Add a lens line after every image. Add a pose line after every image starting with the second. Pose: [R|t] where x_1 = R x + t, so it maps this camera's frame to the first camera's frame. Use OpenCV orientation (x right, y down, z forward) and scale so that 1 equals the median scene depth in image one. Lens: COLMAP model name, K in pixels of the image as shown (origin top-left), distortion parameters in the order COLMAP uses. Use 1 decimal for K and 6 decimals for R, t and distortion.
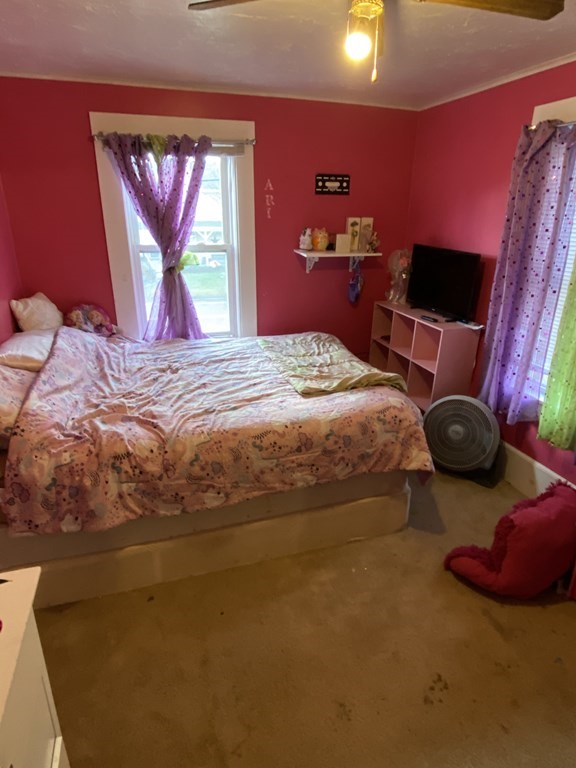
lens RADIAL K [[463.6, 0, 288.0], [0, 463.6, 384.0], [0, 0, 1]] dist [0.026770, -0.000540]
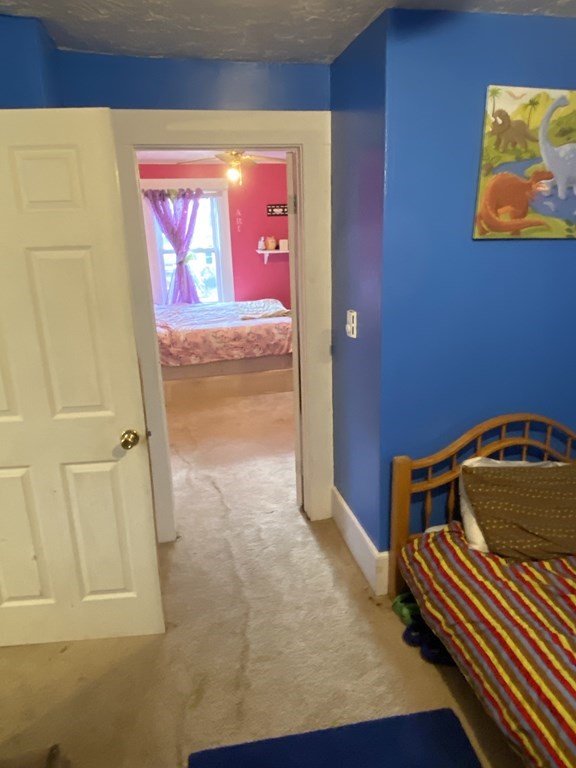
lens RADIAL K [[515.8, 0, 288.0], [0, 515.8, 384.0], [0, 0, 1]] dist [0.000743, 0.000253]
pose [[0.996896, -0.012169, -0.077787, 0.306900], [0.008582, 0.998891, -0.046291, 0.313019], [0.078264, 0.045480, 0.995895, -0.909234]]
